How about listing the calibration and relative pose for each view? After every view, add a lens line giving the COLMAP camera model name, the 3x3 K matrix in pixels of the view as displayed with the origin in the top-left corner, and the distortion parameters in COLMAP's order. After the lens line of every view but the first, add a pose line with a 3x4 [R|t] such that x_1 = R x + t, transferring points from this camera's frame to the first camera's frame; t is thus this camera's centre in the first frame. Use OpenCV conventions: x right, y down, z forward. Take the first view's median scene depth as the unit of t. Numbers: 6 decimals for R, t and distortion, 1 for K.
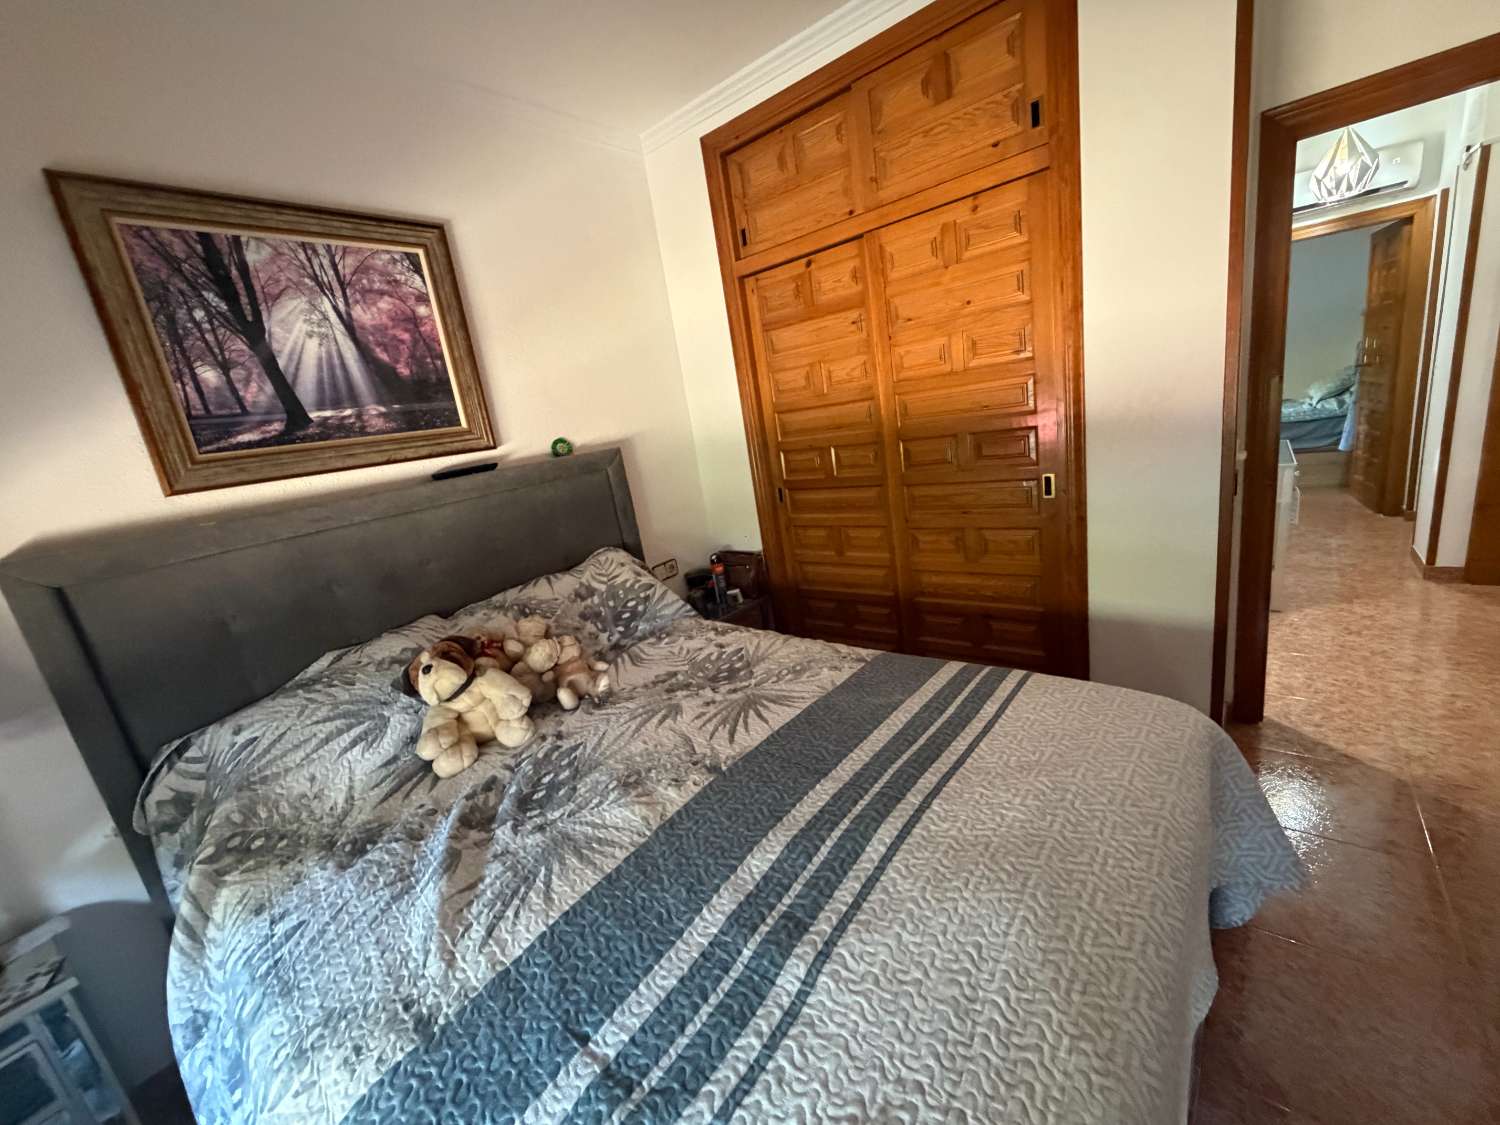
lens RADIAL K [[594.5, 0, 746.4], [0, 594.5, 561.7], [0, 0, 1]] dist [-0.001301, -0.000658]
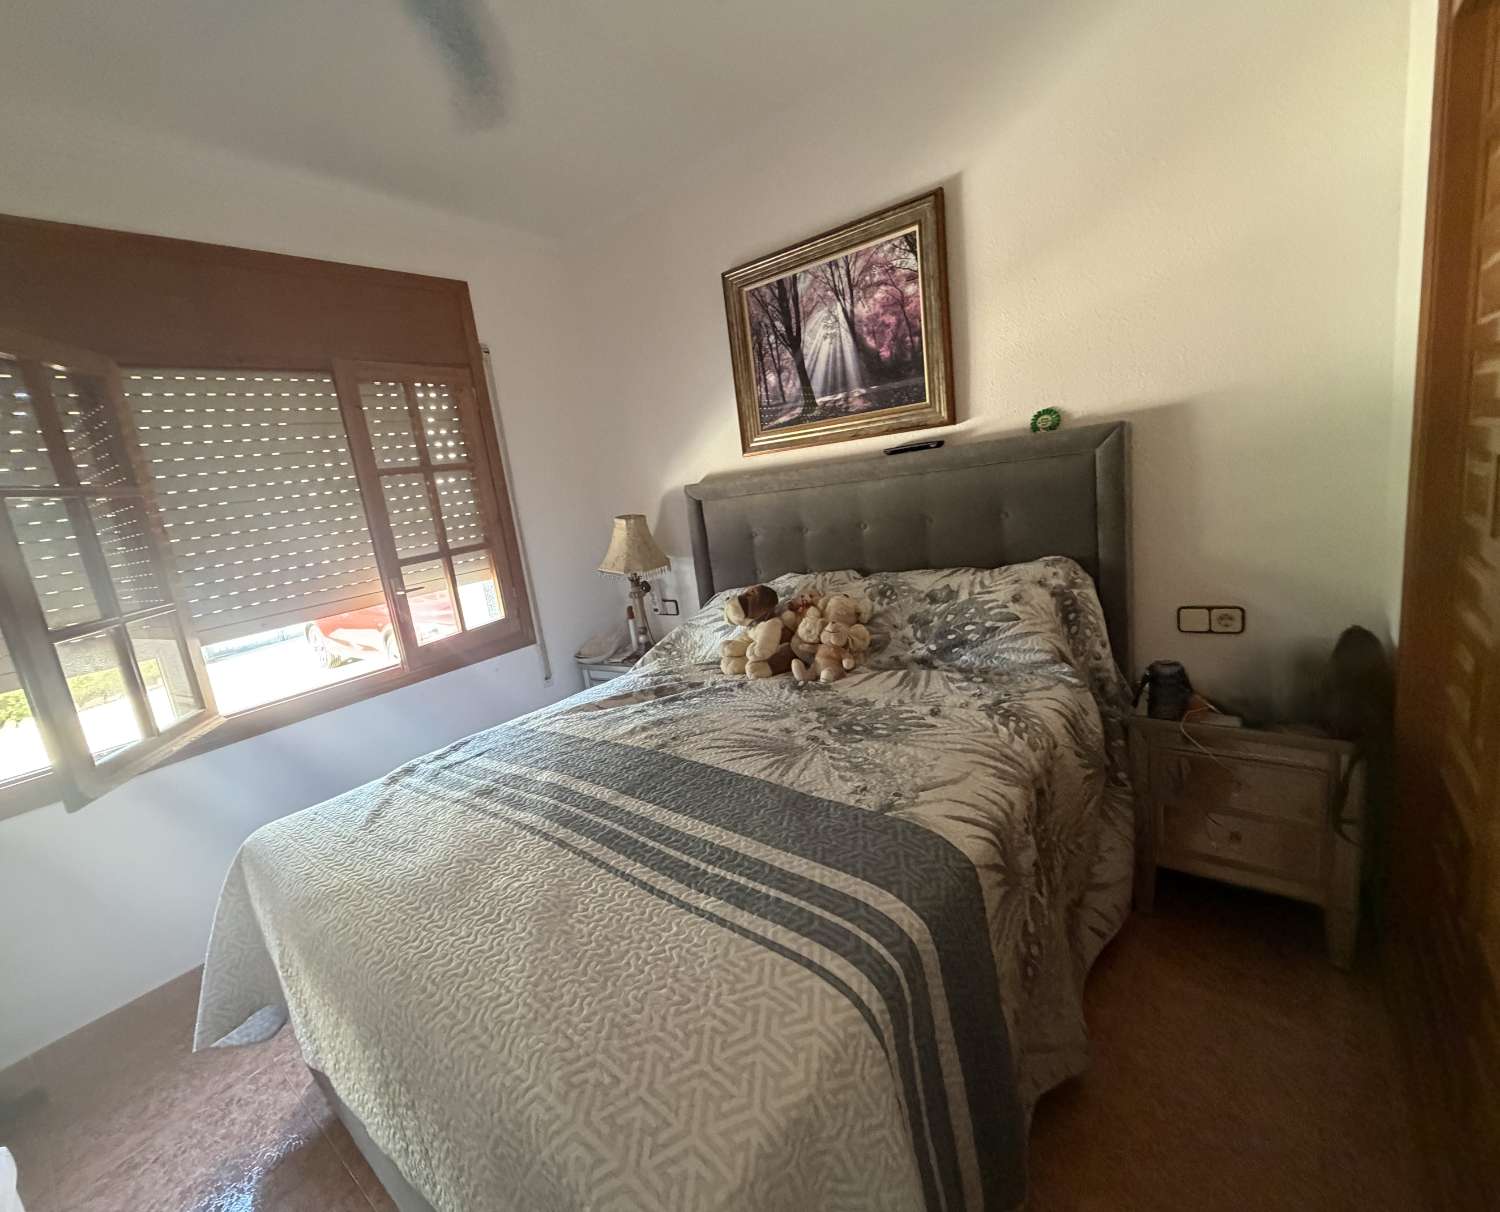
lens RADIAL K [[647.7, 0, 703.3], [0, 647.7, 605.6], [0, 0, 1]] dist [-0.000814, -0.000040]
pose [[0.011180, 0.335127, -0.942106, 0.788850], [-0.107875, 0.937071, 0.332056, -0.267548], [0.994102, 0.097917, 0.046629, 0.710832]]
